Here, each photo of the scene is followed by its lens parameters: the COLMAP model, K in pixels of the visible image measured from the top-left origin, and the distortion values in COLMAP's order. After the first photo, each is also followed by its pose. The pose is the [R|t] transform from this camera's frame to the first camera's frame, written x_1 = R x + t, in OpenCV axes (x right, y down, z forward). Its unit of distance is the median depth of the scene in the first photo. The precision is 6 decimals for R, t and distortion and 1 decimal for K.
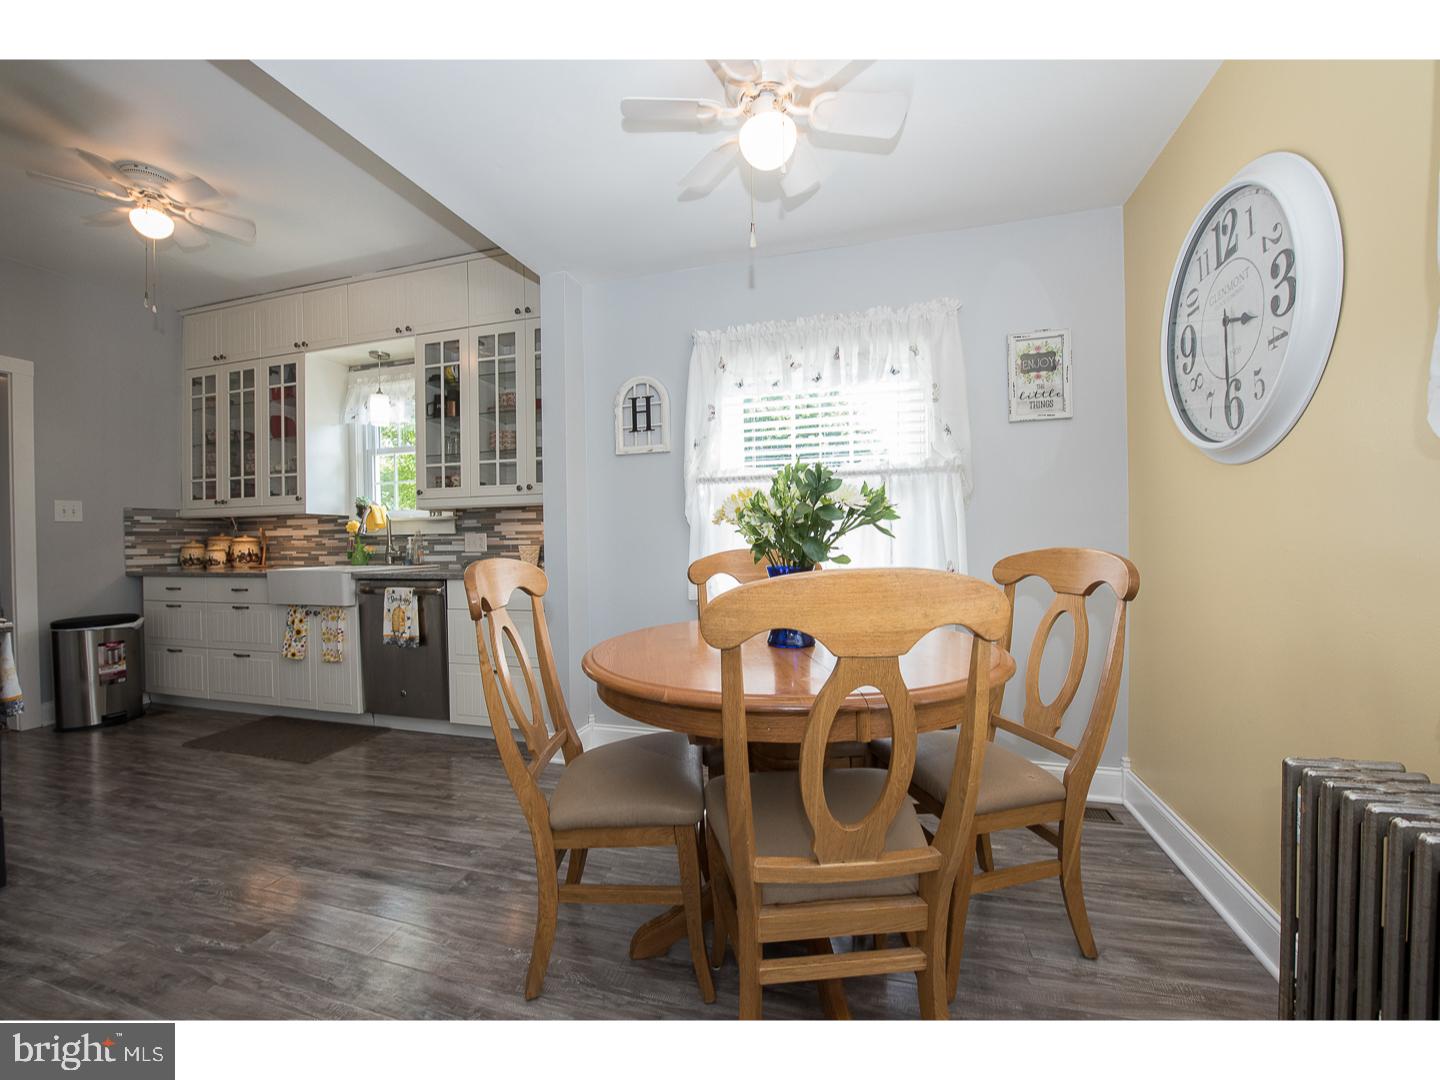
lens RADIAL K [[572.5, 0, 724.0], [0, 572.5, 541.5], [0, 0, 1]] dist [-0.017640, -0.001391]
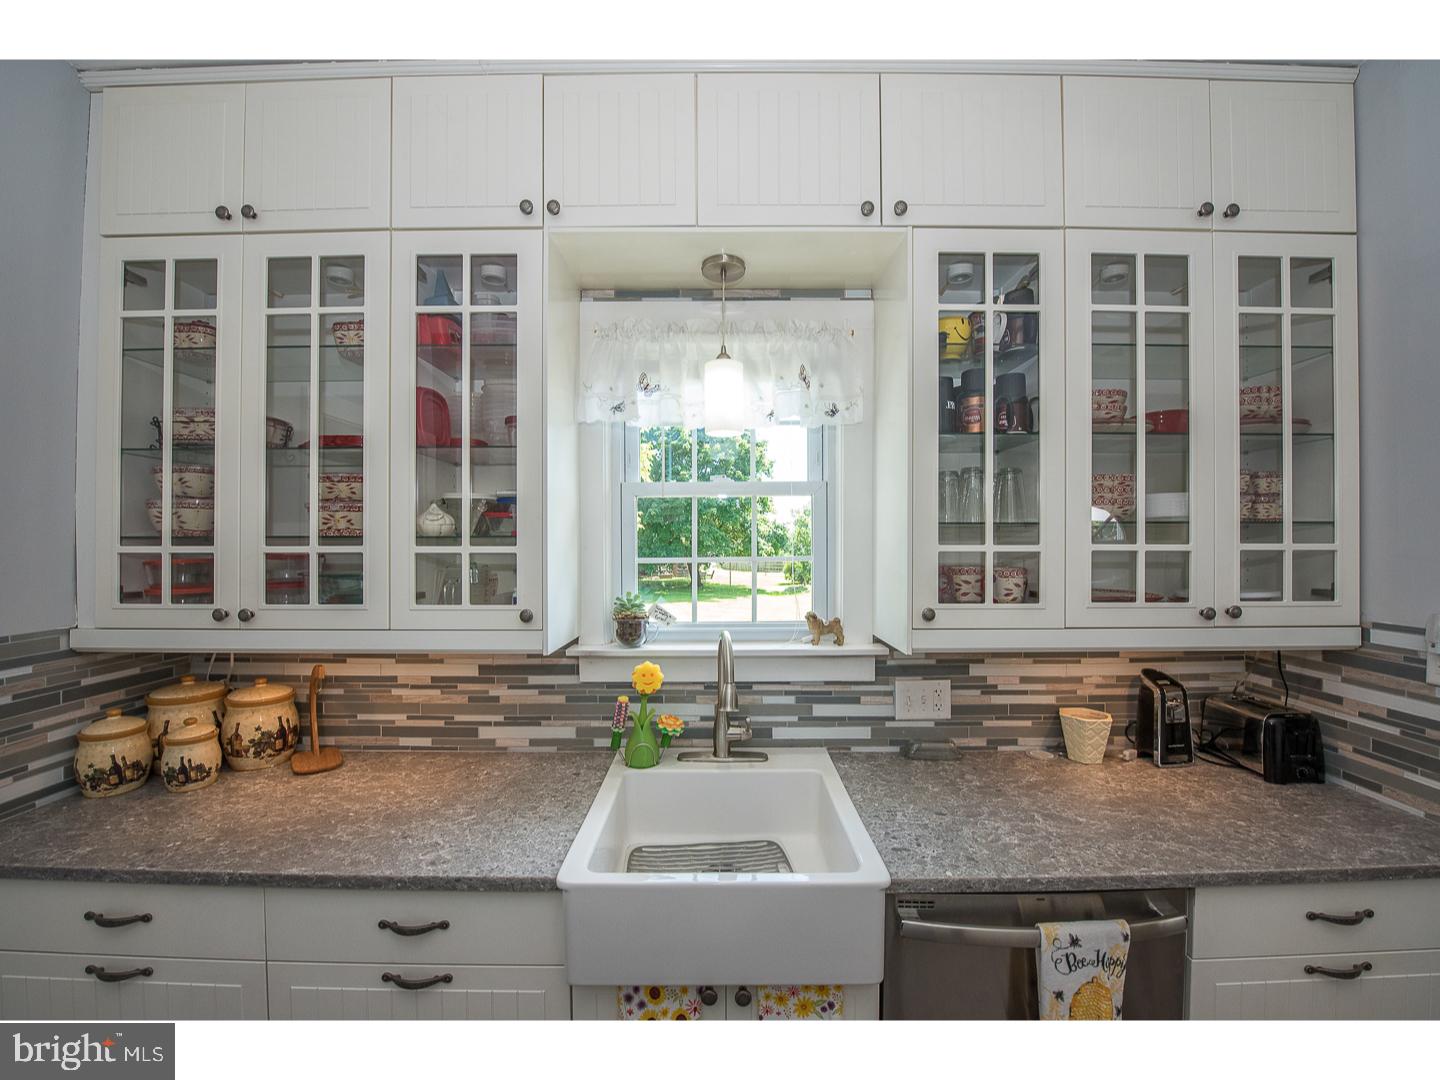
lens RADIAL K [[572.5, 0, 721.8], [0, 572.5, 541.1], [0, 0, 1]] dist [-0.017640, -0.001391]
pose [[0.962138, 0.013407, 0.272232, -0.692224], [-0.011971, 0.999904, -0.006934, -0.117634], [-0.272299, 0.003413, 0.962207, 0.569727]]
